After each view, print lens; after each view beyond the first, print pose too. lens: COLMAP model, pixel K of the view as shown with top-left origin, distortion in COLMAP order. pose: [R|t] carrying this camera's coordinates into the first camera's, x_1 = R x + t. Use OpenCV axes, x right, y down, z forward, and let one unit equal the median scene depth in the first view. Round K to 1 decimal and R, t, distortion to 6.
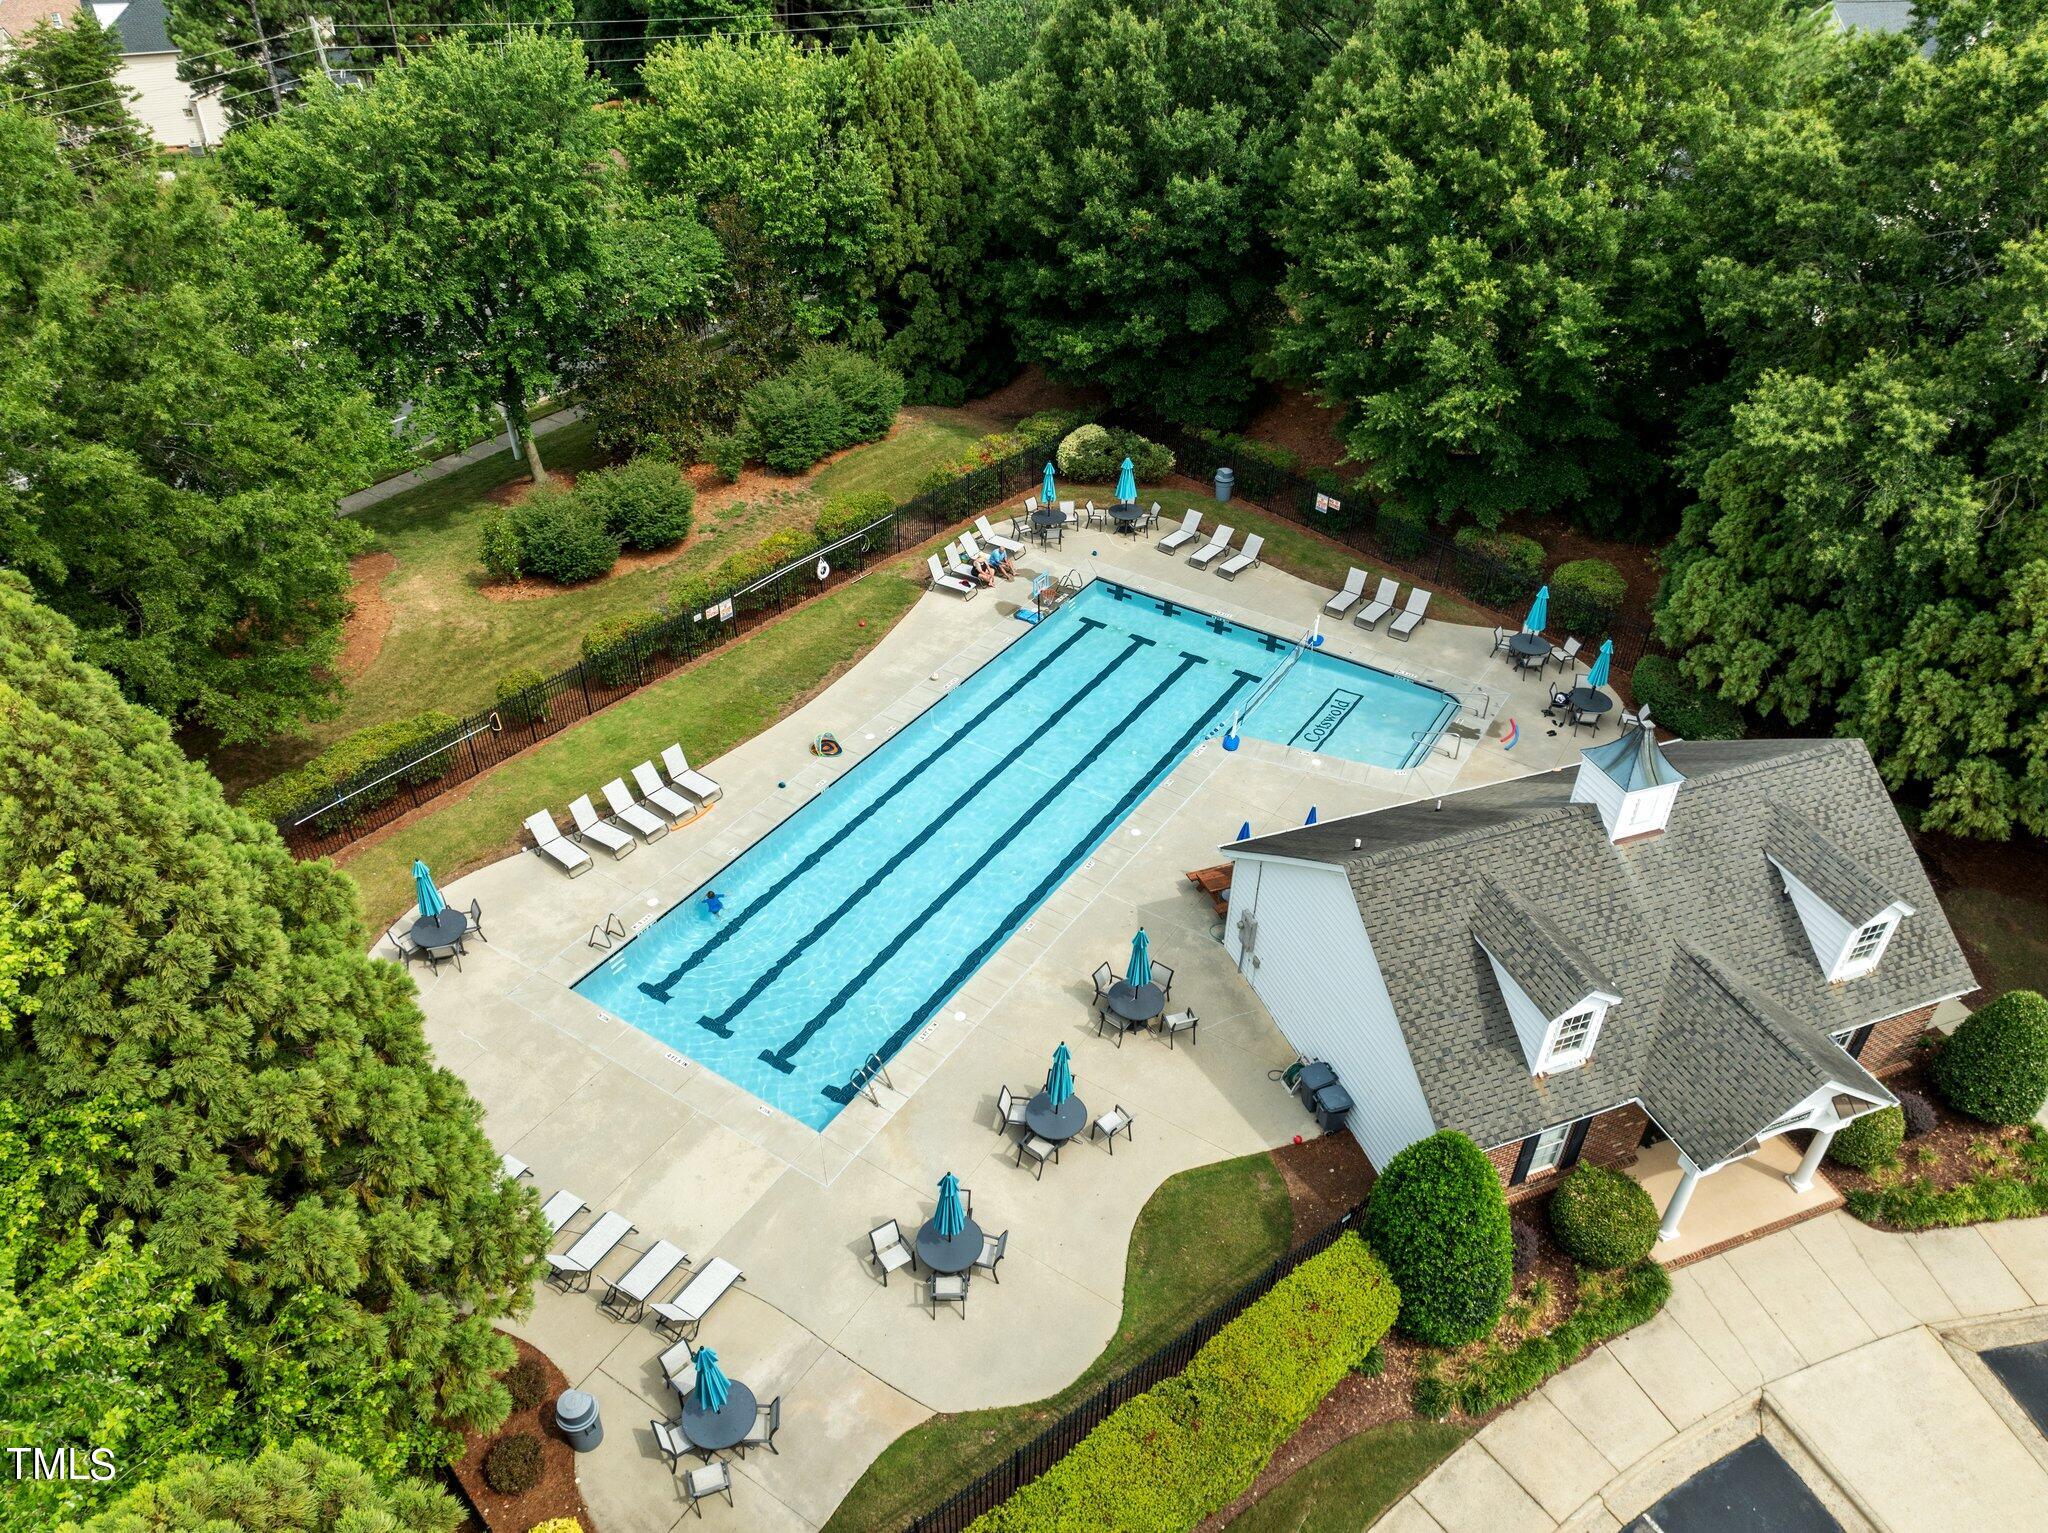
lens RADIAL K [[1441.8, 0, 1026.0], [0, 1441.8, 777.3], [0, 0, 1]] dist [-0.023433, 0.001622]
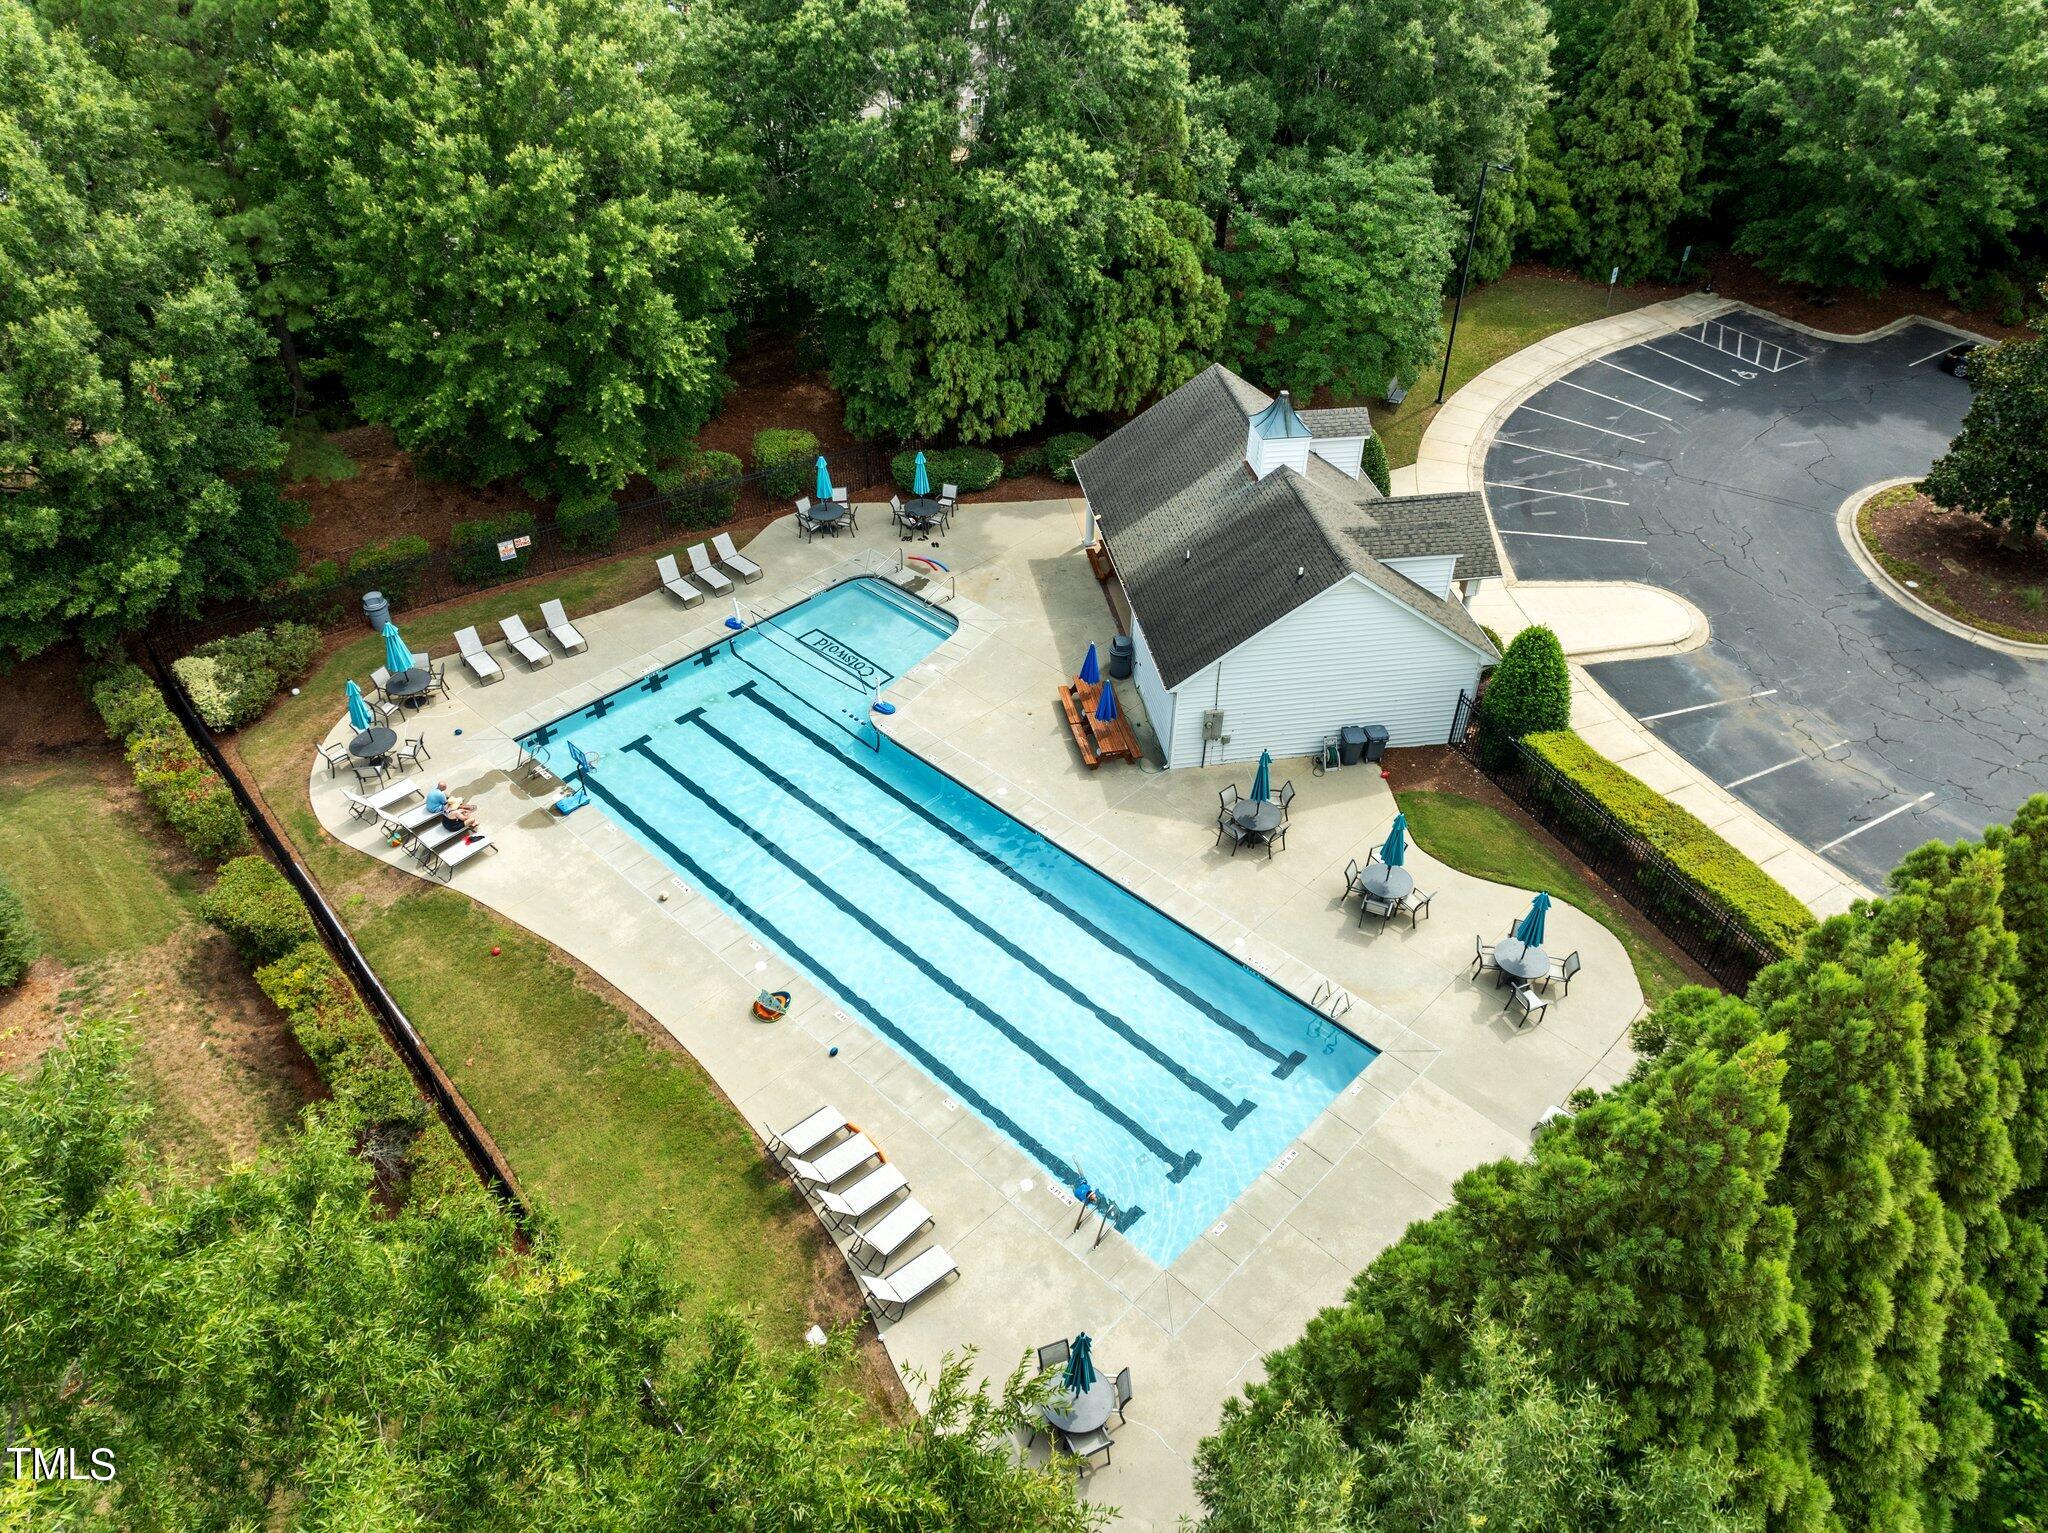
lens RADIAL K [[1398.6, 0, 1034.1], [0, 1398.6, 767.7], [0, 0, 1]] dist [0.002339, -0.003739]
pose [[0.200928, -0.635566, 0.745442, -0.524788], [0.585166, 0.688149, 0.428990, -0.312457], [-0.785627, 0.350011, 0.510179, 0.376959]]
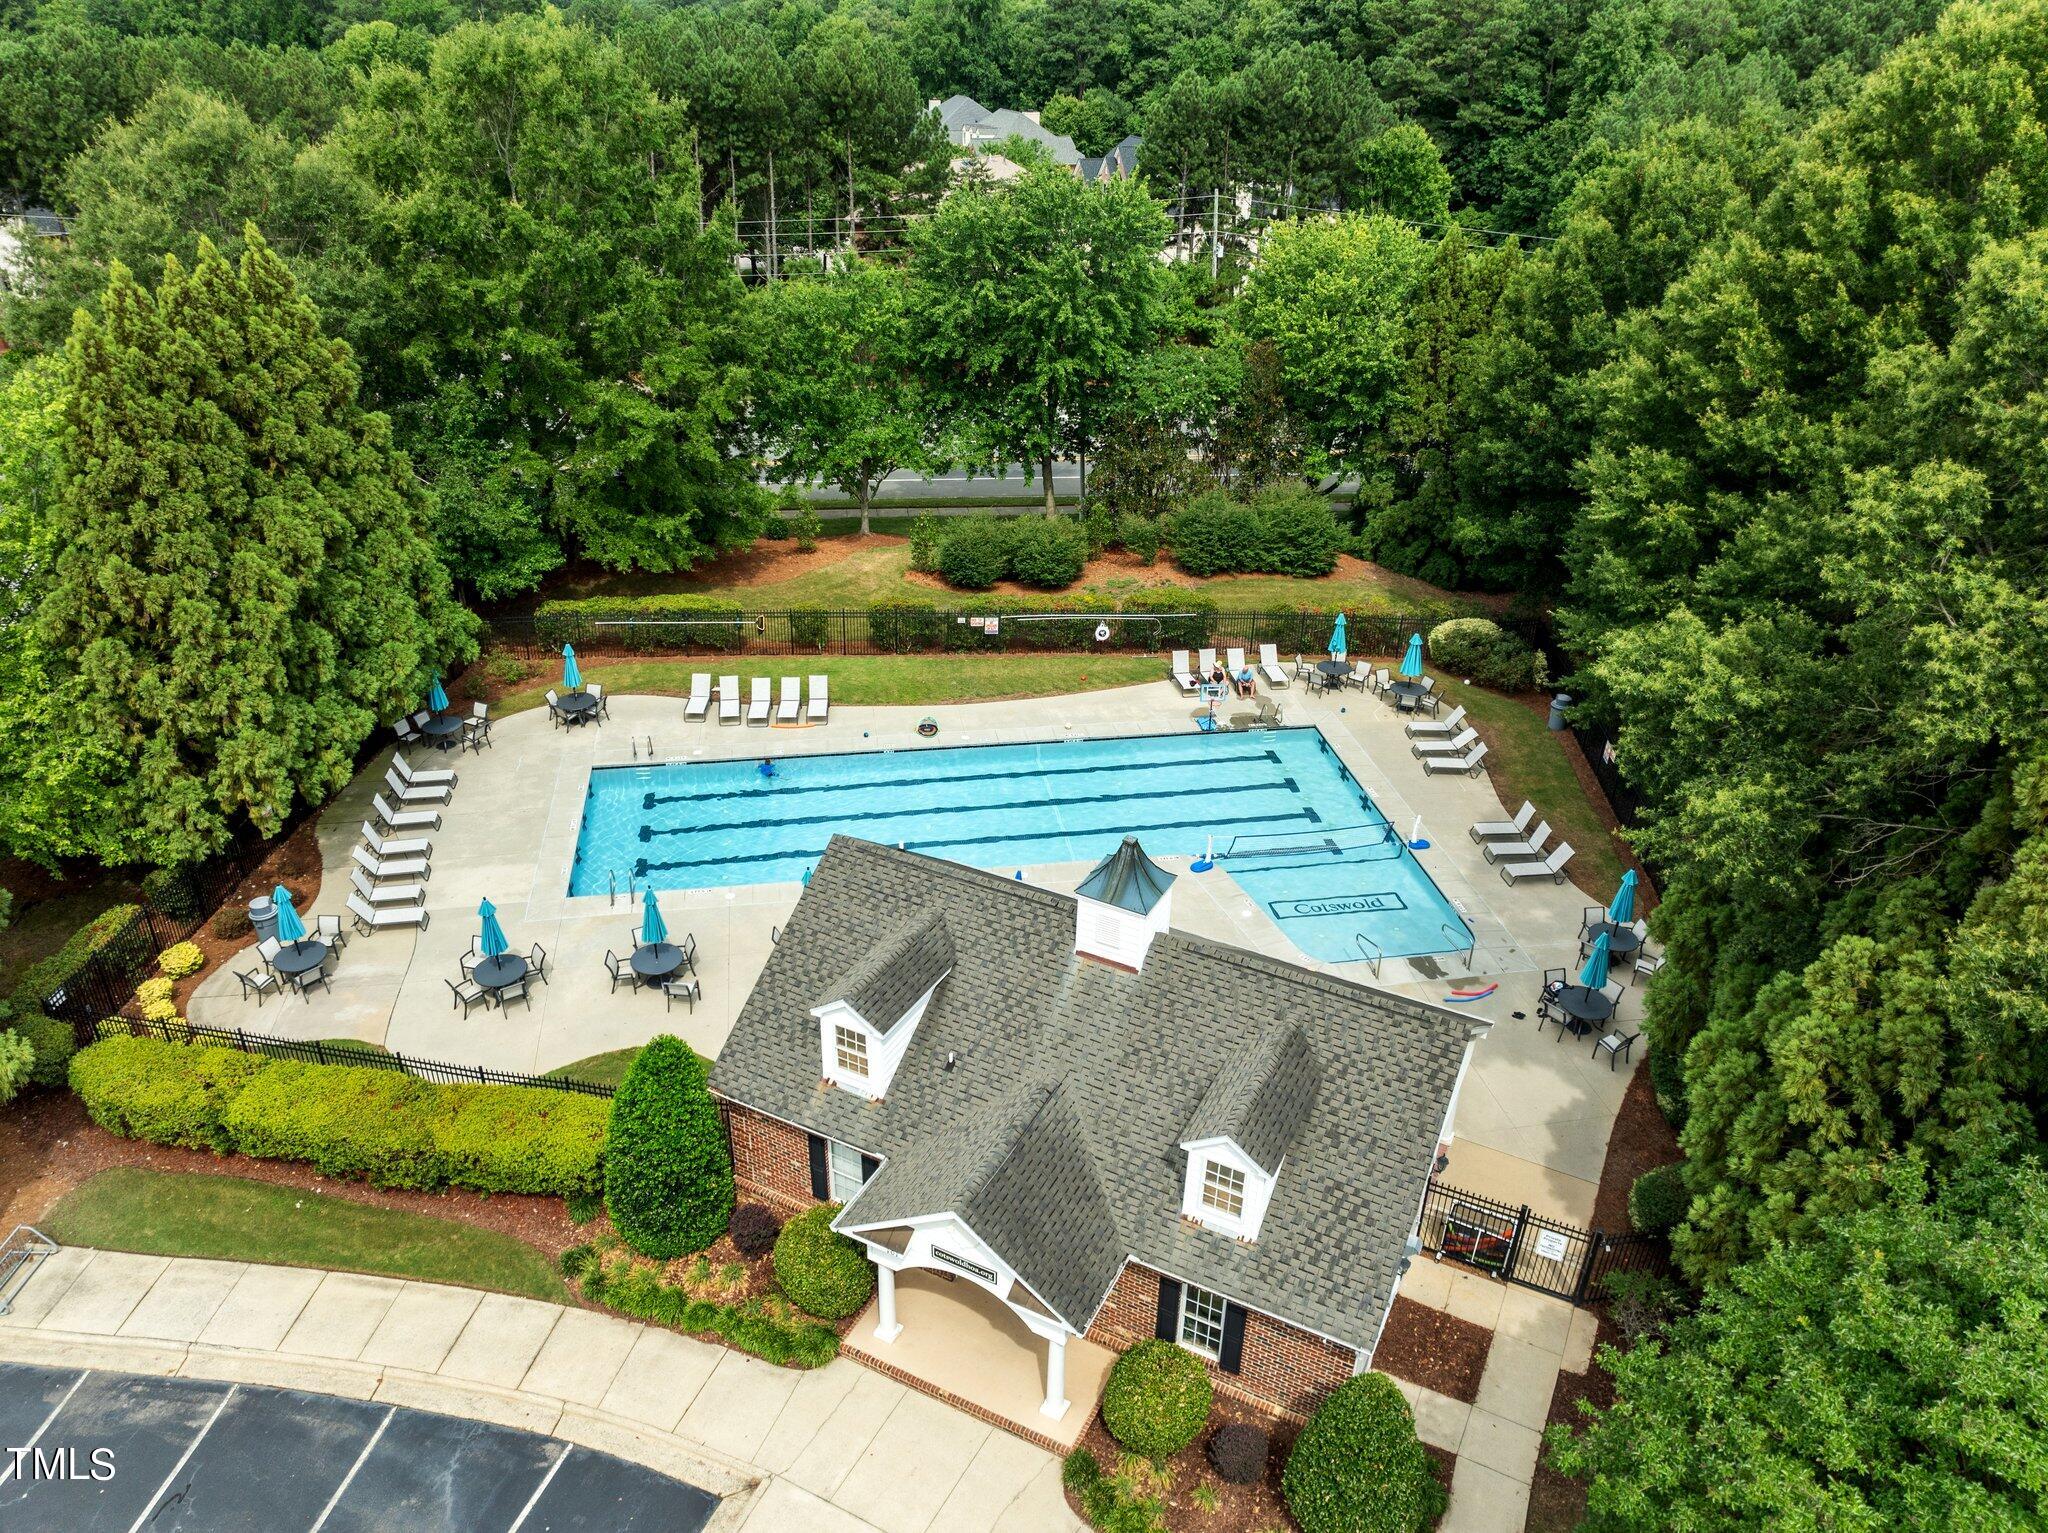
lens RADIAL K [[1443.8, 0, 1019.7], [0, 1443.8, 758.3], [0, 0, 1]] dist [-0.027829, 0.007557]
pose [[0.674448, 0.342525, -0.654062, 0.596769], [-0.448285, 0.893871, 0.005854, -0.035169], [0.586652, 0.289258, 0.756418, 0.144857]]
